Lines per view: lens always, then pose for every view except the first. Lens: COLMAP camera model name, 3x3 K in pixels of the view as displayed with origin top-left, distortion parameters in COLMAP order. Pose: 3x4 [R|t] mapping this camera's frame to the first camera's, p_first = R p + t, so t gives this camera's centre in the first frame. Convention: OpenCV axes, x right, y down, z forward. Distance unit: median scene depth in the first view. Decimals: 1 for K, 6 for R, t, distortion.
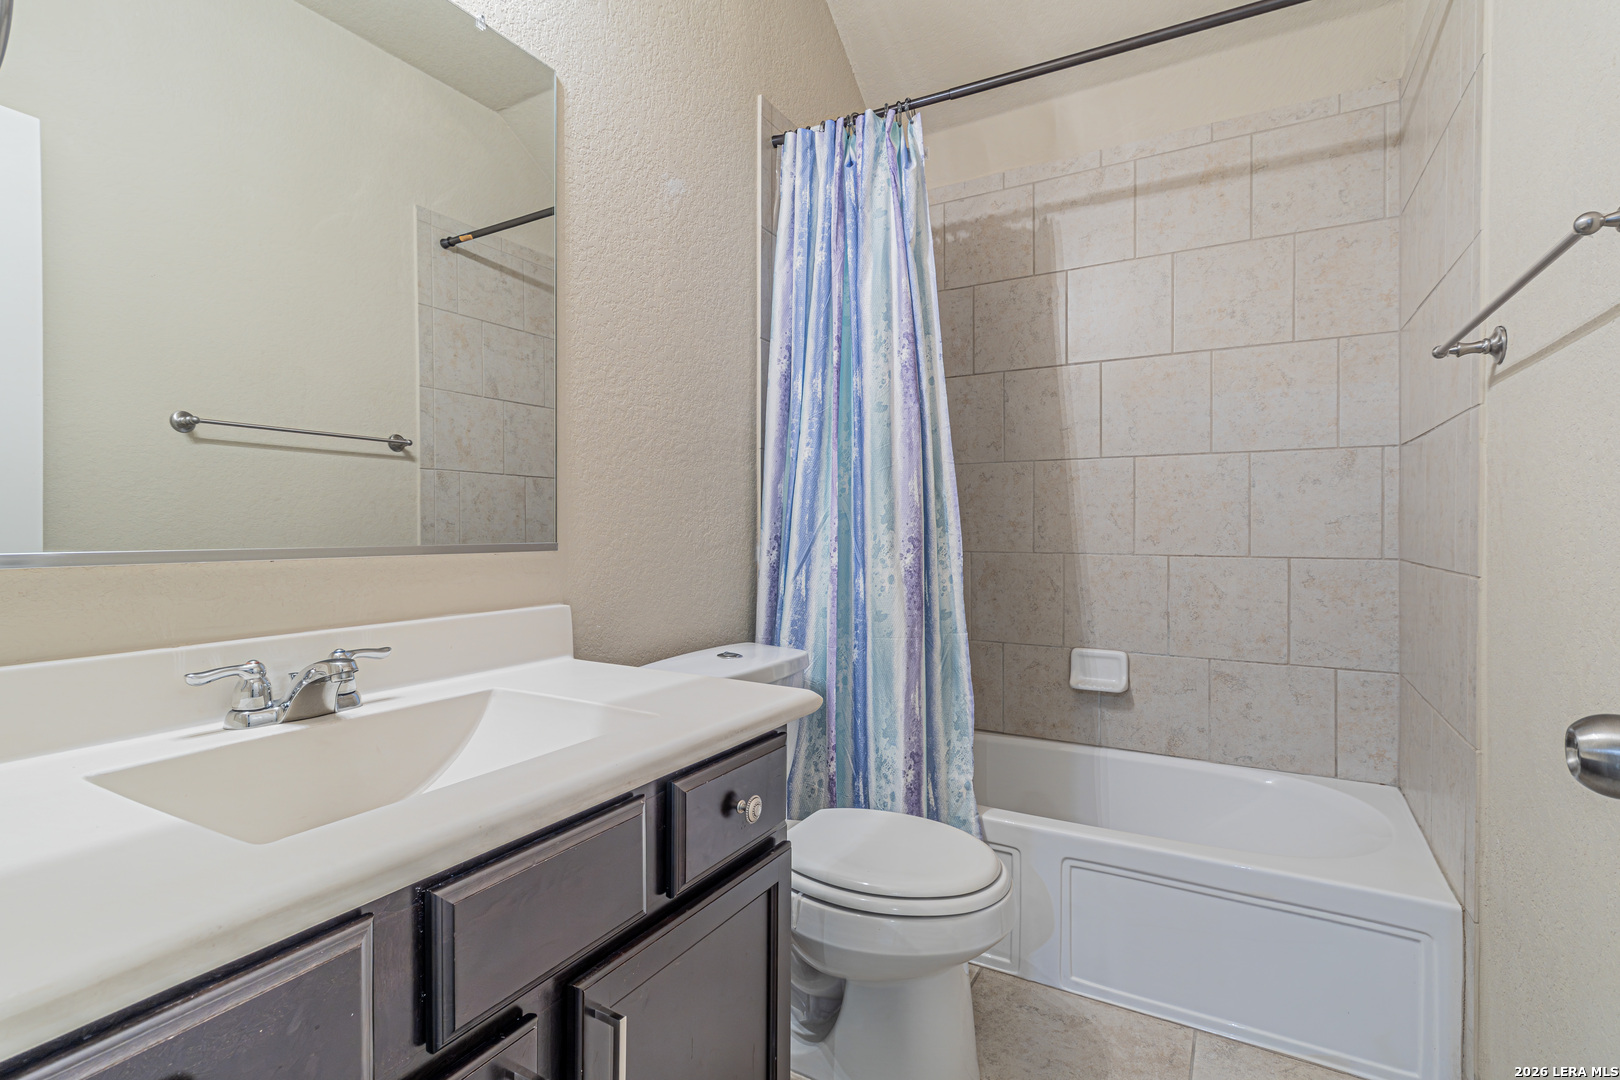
lens RADIAL K [[764.5, 0, 807.6], [0, 764.5, 538.0], [0, 0, 1]] dist [0.005317, 0.000422]
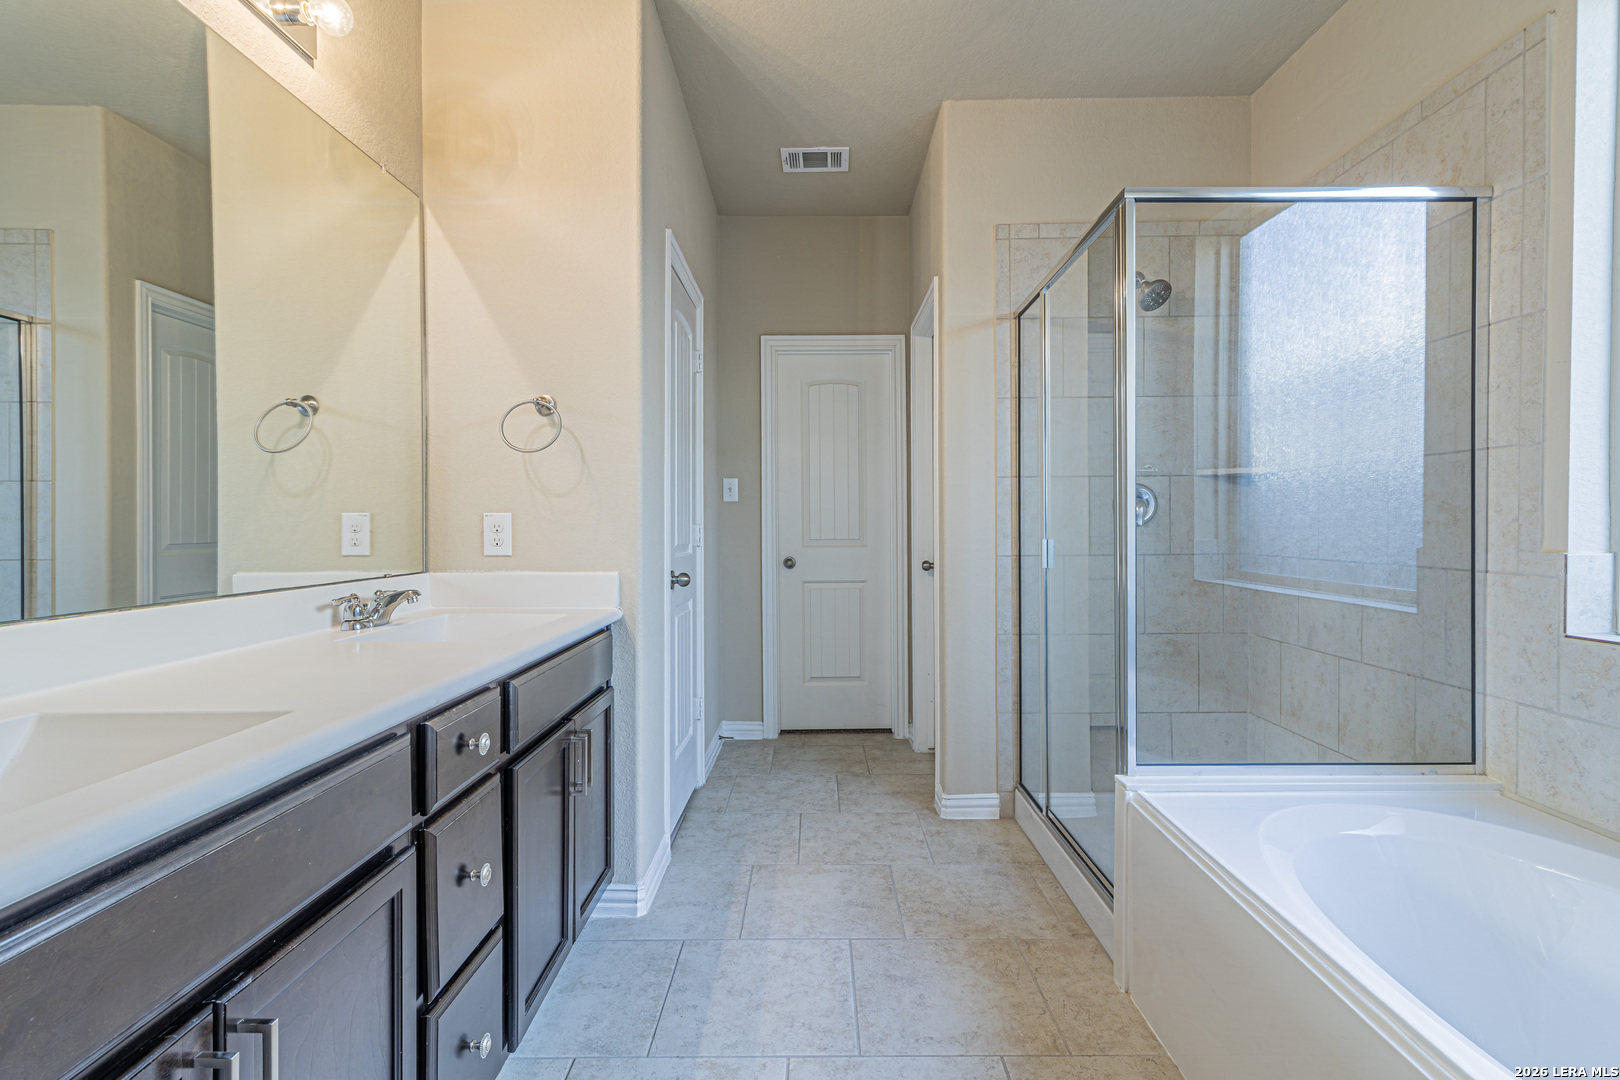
lens RADIAL K [[764.5, 0, 814.6], [0, 764.5, 527.7], [0, 0, 1]] dist [0.005317, 0.000422]
pose [[0.872850, -0.005641, 0.487955, -0.395889], [0.007519, 0.999970, -0.001890, 0.017291], [-0.487930, 0.005319, 0.872867, -0.674773]]
